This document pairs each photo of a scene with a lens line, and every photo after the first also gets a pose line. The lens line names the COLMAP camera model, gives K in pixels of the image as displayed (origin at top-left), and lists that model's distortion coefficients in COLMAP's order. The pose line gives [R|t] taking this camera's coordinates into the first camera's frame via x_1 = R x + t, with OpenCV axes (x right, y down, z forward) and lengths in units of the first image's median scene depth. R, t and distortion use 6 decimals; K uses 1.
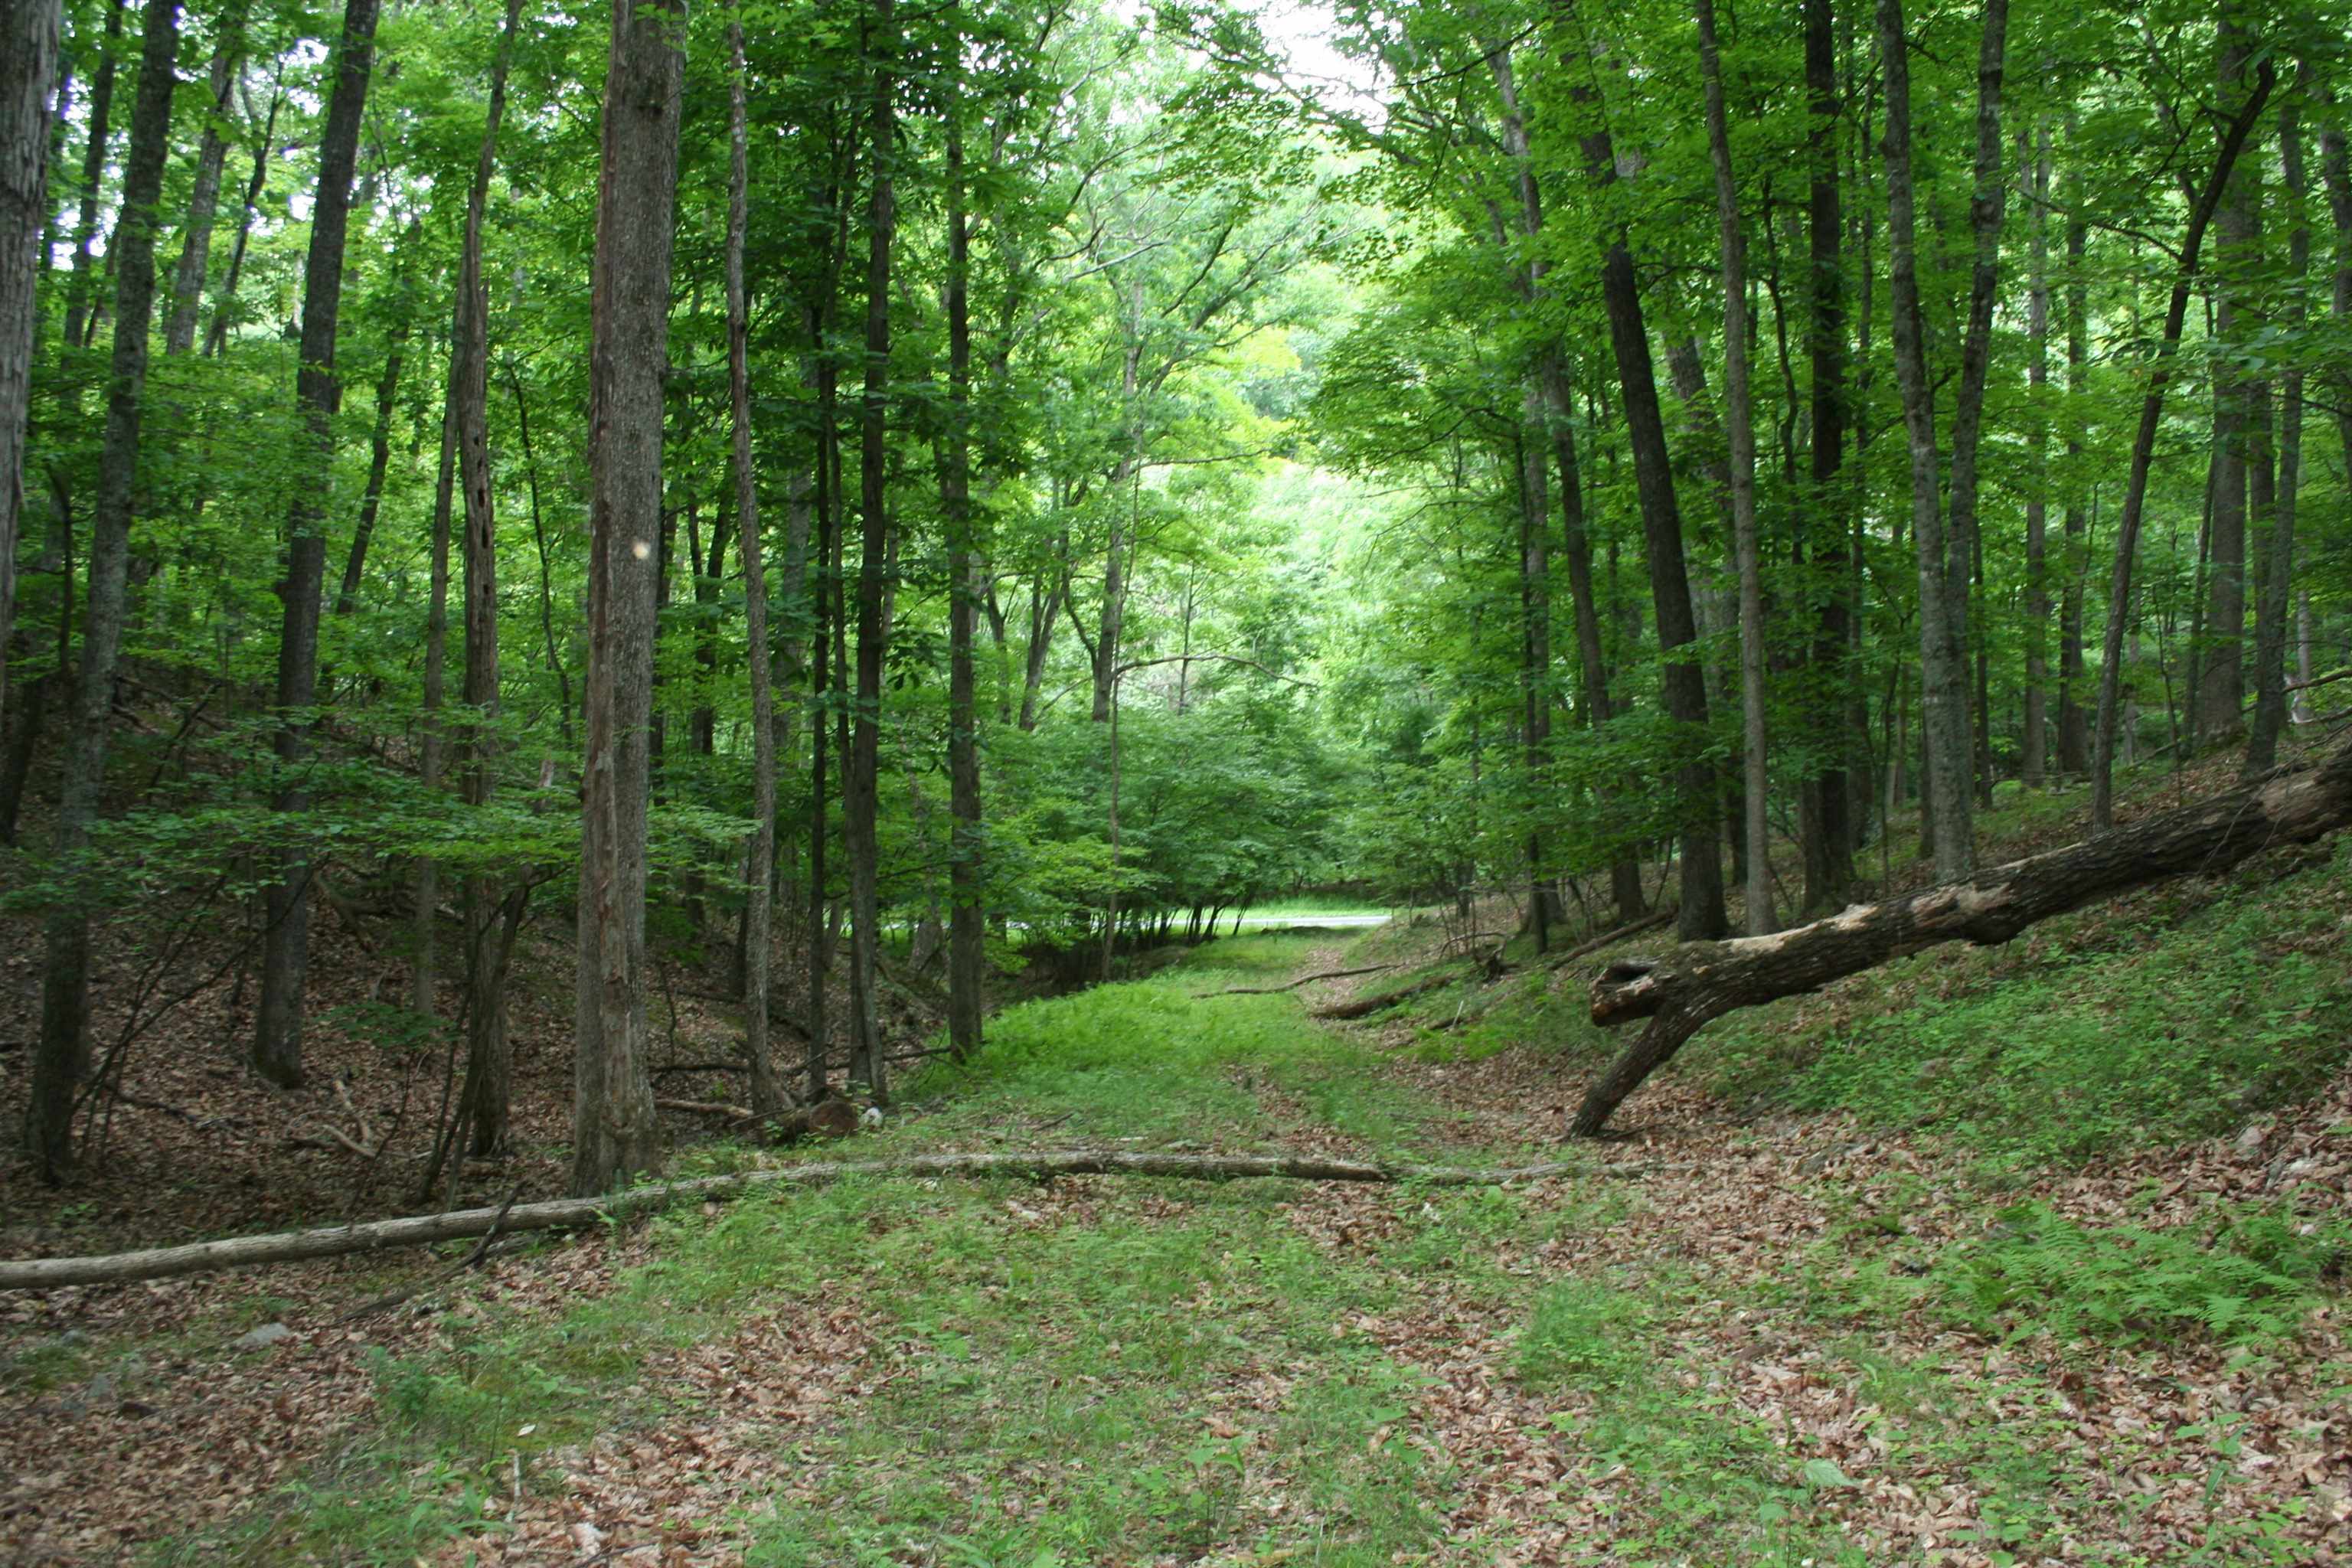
lens RADIAL K [[2418.0, 0, 1176.5], [0, 2418.0, 783.2], [0, 0, 1]] dist [0.004346, 0.000000]
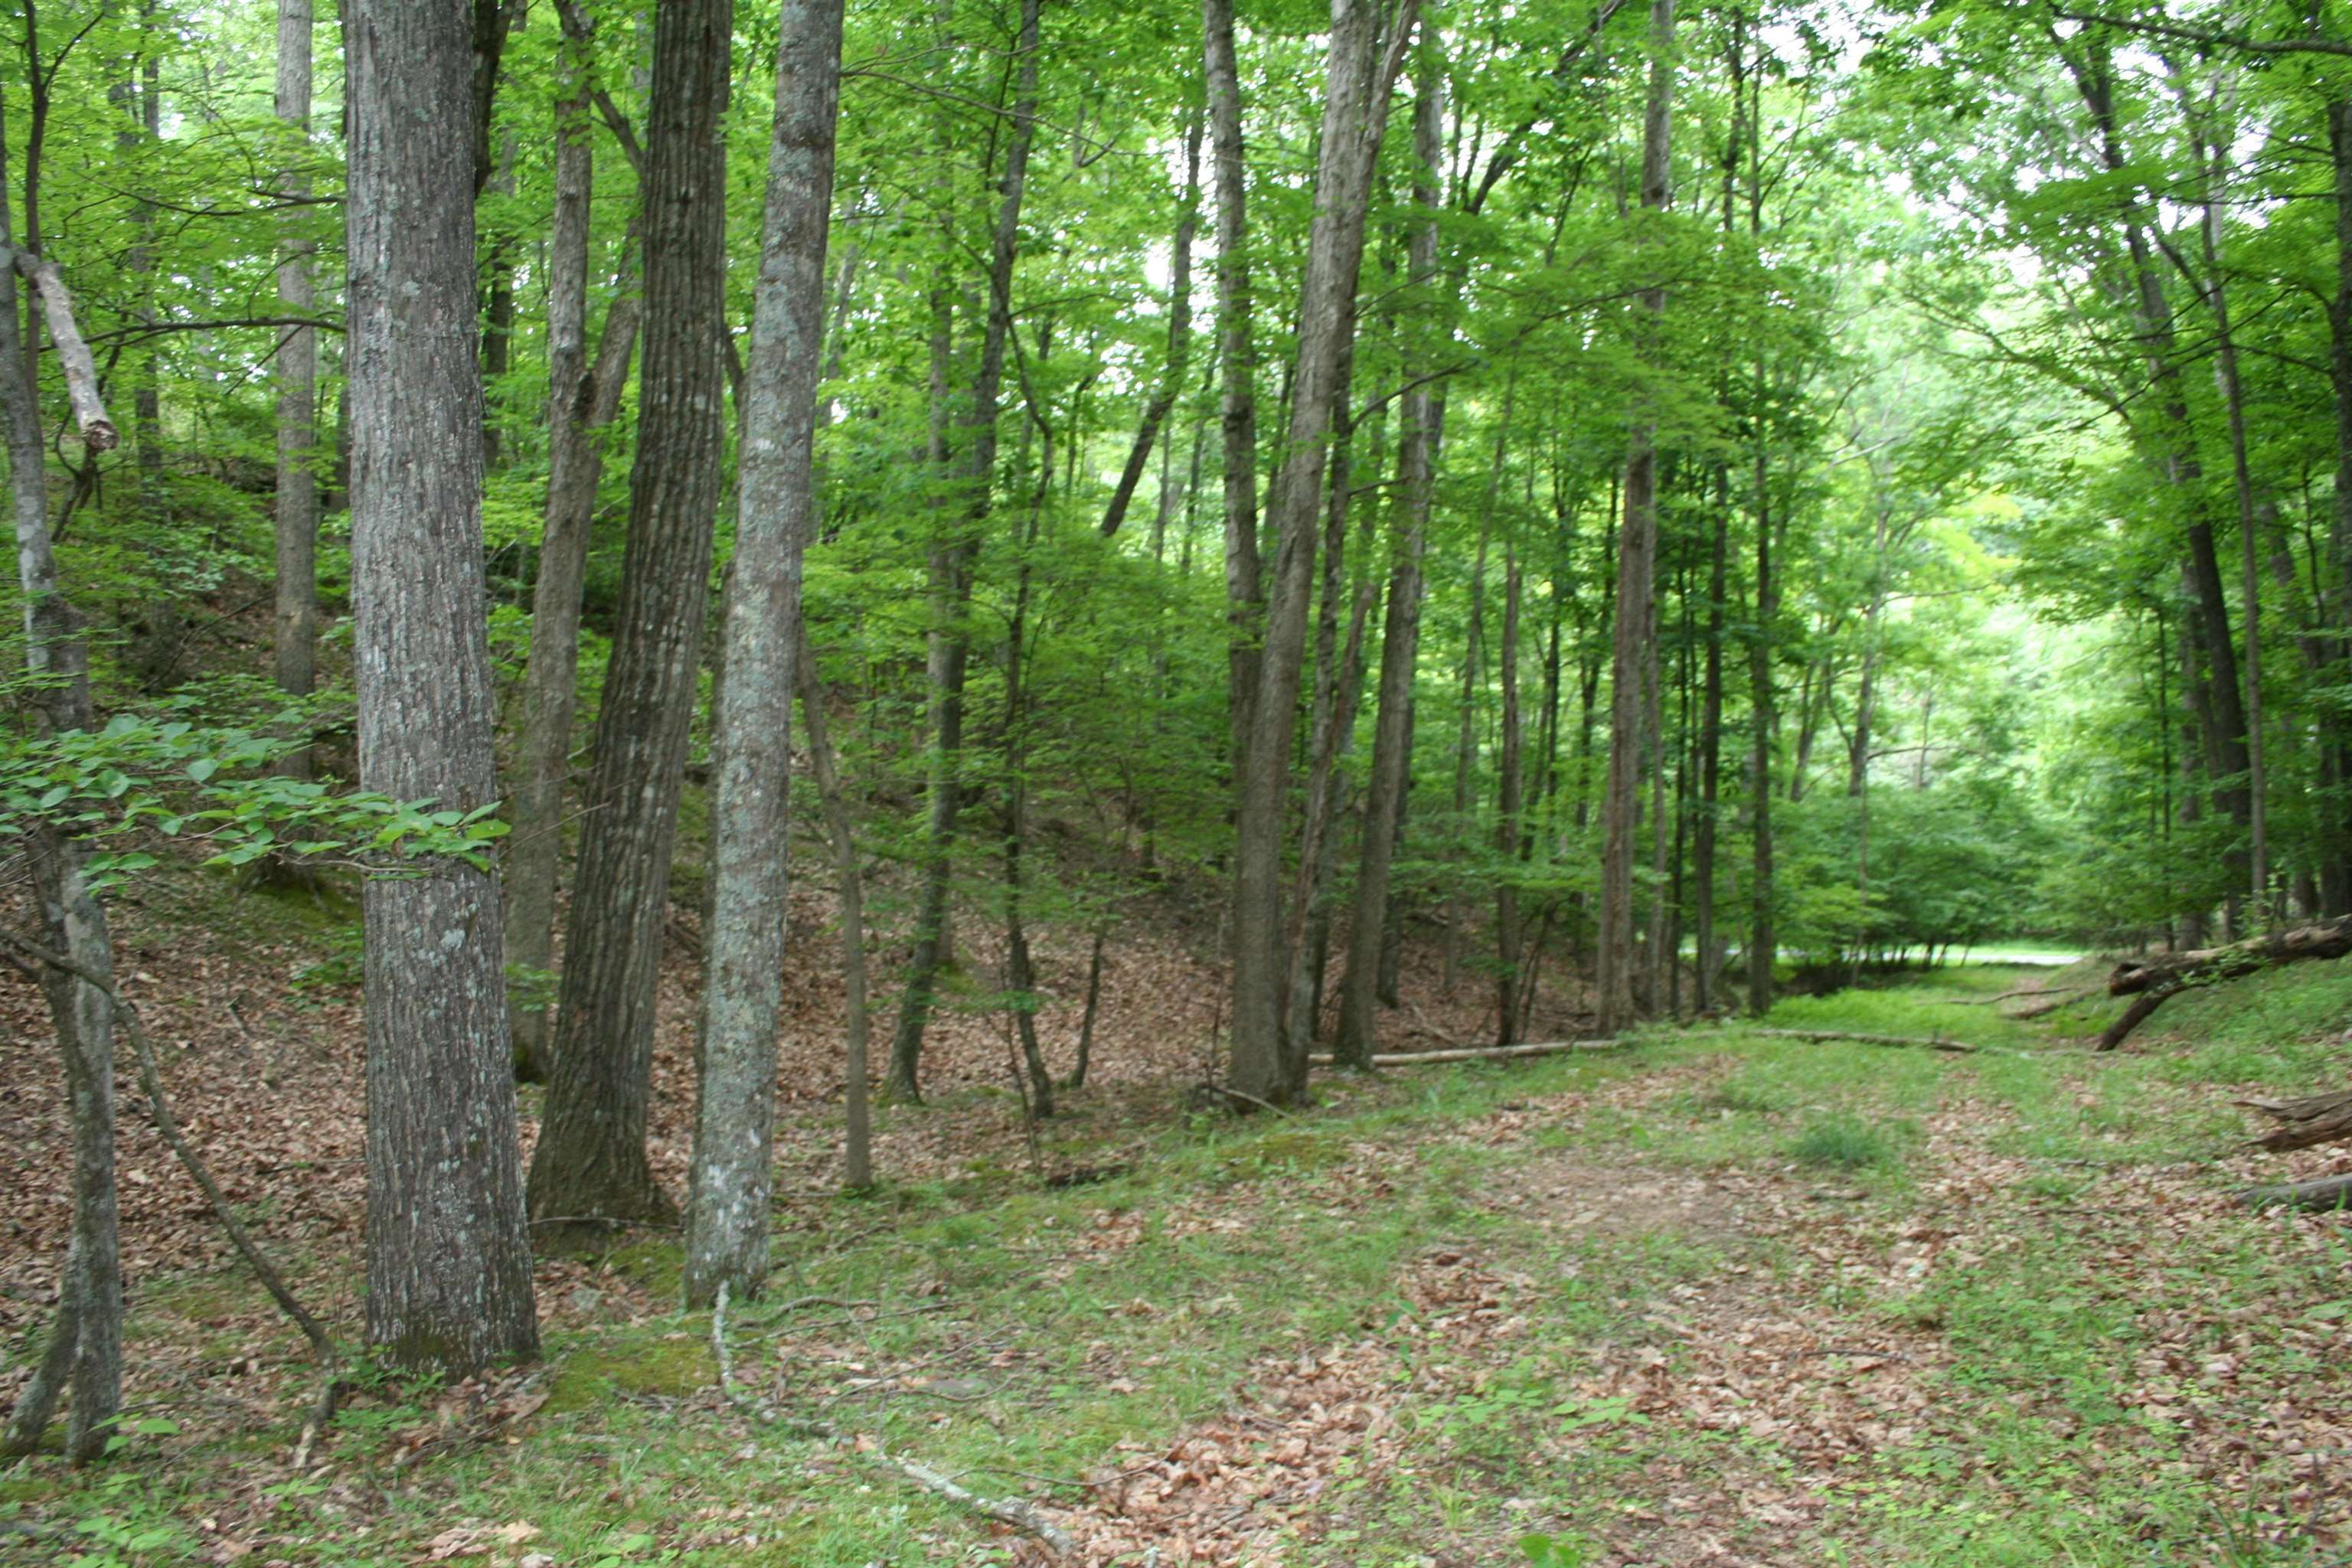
lens RADIAL K [[2089.8, 0, 1179.6], [0, 2089.8, 790.4], [0, 0, 1]] dist [-0.112244, -0.003938]
pose [[0.939762, 0.018317, -0.341339, 0.005701], [-0.024588, 0.999599, -0.014054, -0.003870], [0.340945, 0.021601, 0.939835, -0.148813]]
